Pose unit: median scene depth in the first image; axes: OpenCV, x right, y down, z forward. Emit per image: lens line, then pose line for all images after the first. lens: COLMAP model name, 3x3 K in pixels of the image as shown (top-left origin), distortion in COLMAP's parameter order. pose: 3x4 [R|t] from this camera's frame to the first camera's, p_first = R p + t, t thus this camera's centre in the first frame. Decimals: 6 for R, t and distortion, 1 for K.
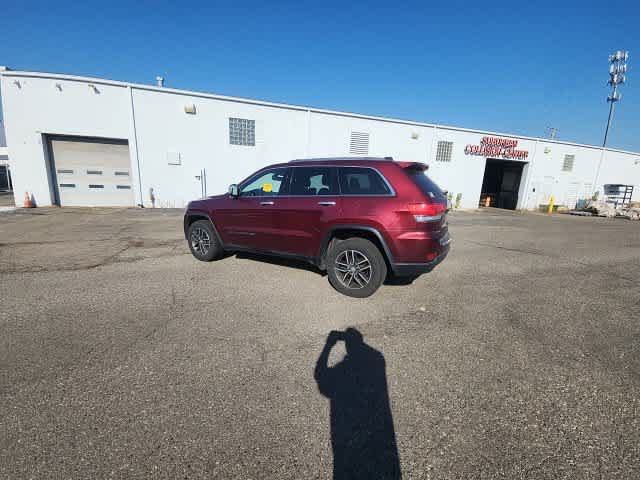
lens RADIAL K [[260.7, 0, 321.0], [0, 260.7, 235.7], [0, 0, 1]] dist [0.017177, -0.010995]
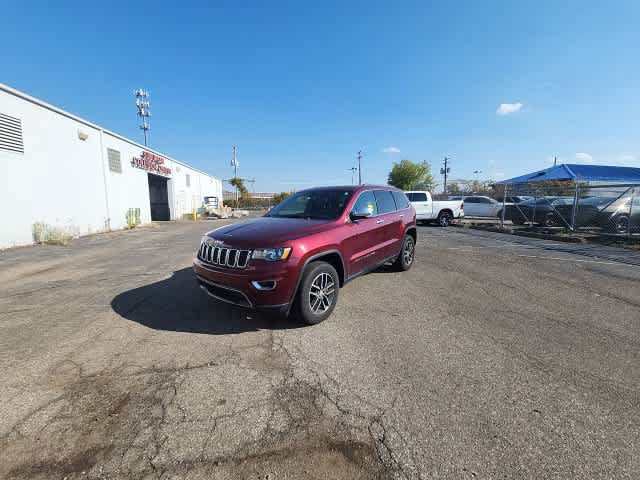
lens RADIAL K [[260.7, 0, 319.8], [0, 260.7, 238.6], [0, 0, 1]] dist [0.017177, -0.010995]
pose [[0.156627, -0.167614, 0.973331, -0.443465], [0.199229, 0.970598, 0.135084, -0.083485], [-0.967355, 0.172758, 0.185415, 0.343510]]
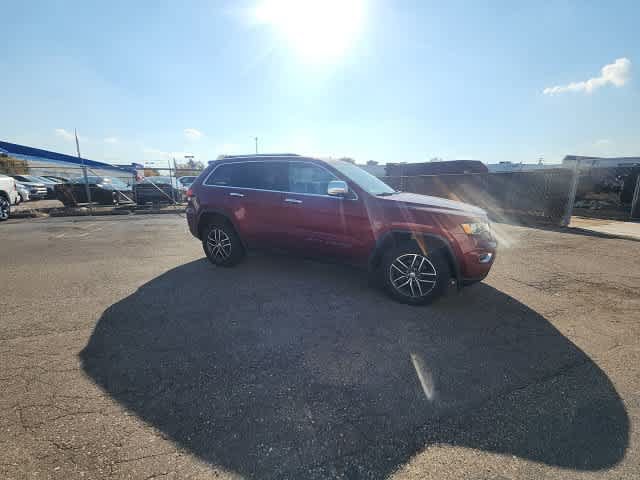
lens RADIAL K [[260.7, 0, 321.5], [0, 260.7, 238.1], [0, 0, 1]] dist [0.017177, -0.010995]
pose [[-0.996771, -0.021389, -0.077396, 0.000811], [-0.049792, 0.920824, 0.386786, -0.142064], [0.062995, 0.389391, -0.918916, 0.755389]]
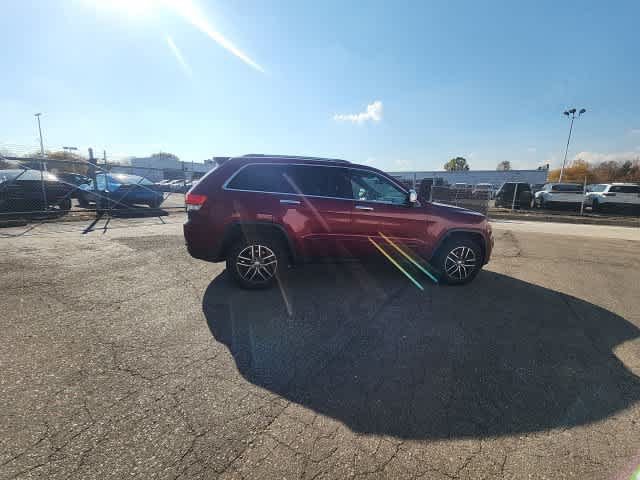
lens RADIAL K [[260.7, 0, 320.6], [0, 260.7, 237.7], [0, 0, 1]] dist [0.017177, -0.010995]
pose [[-0.768173, 0.063529, -0.637083, 0.240922], [-0.178964, 0.934093, 0.308936, -0.116369], [0.614722, 0.351331, -0.706175, 0.656290]]
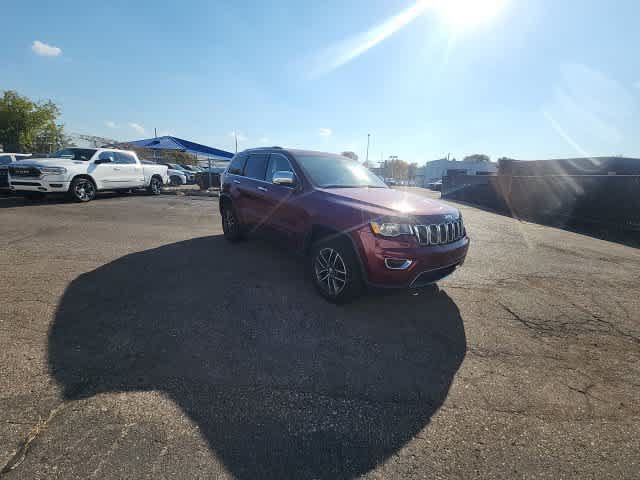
lens RADIAL K [[260.7, 0, 321.3], [0, 260.7, 238.0], [0, 0, 1]] dist [0.017177, -0.010995]
pose [[-0.930685, -0.154420, 0.331633, -0.176849], [-0.005625, 0.912474, 0.409096, -0.143276], [-0.365779, 0.378874, -0.850094, 0.741240]]
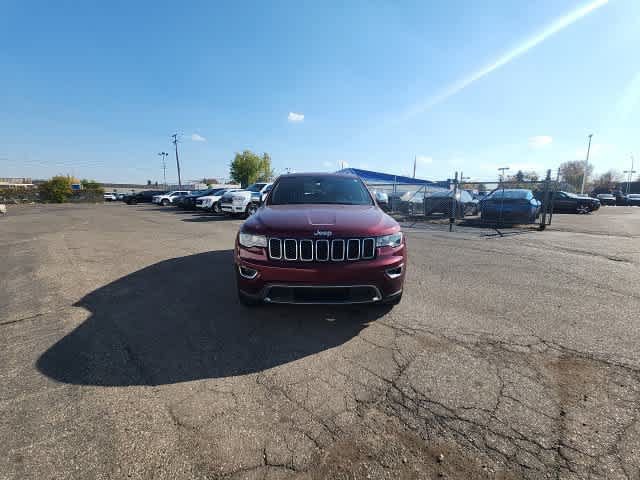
lens RADIAL K [[260.7, 0, 320.7], [0, 260.7, 239.7], [0, 0, 1]] dist [0.017177, -0.010995]
pose [[-0.508055, -0.178946, 0.842531, -0.380674], [0.143257, 0.947001, 0.287519, -0.121137], [-0.849328, 0.266774, -0.455493, 0.591129]]
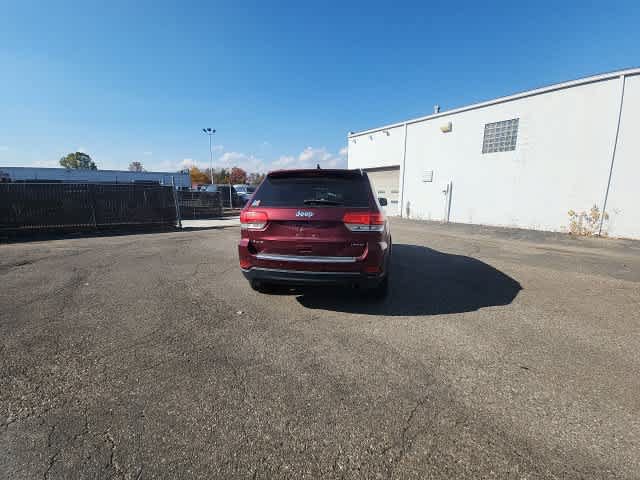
lens RADIAL K [[260.7, 0, 322.2], [0, 260.7, 237.5], [0, 0, 1]] dist [0.017177, -0.010995]
pose [[0.344505, 0.121108, -0.930940, 0.375275], [-0.169719, 0.983339, 0.065119, -0.035268], [0.923315, 0.135565, 0.359320, 0.230280]]
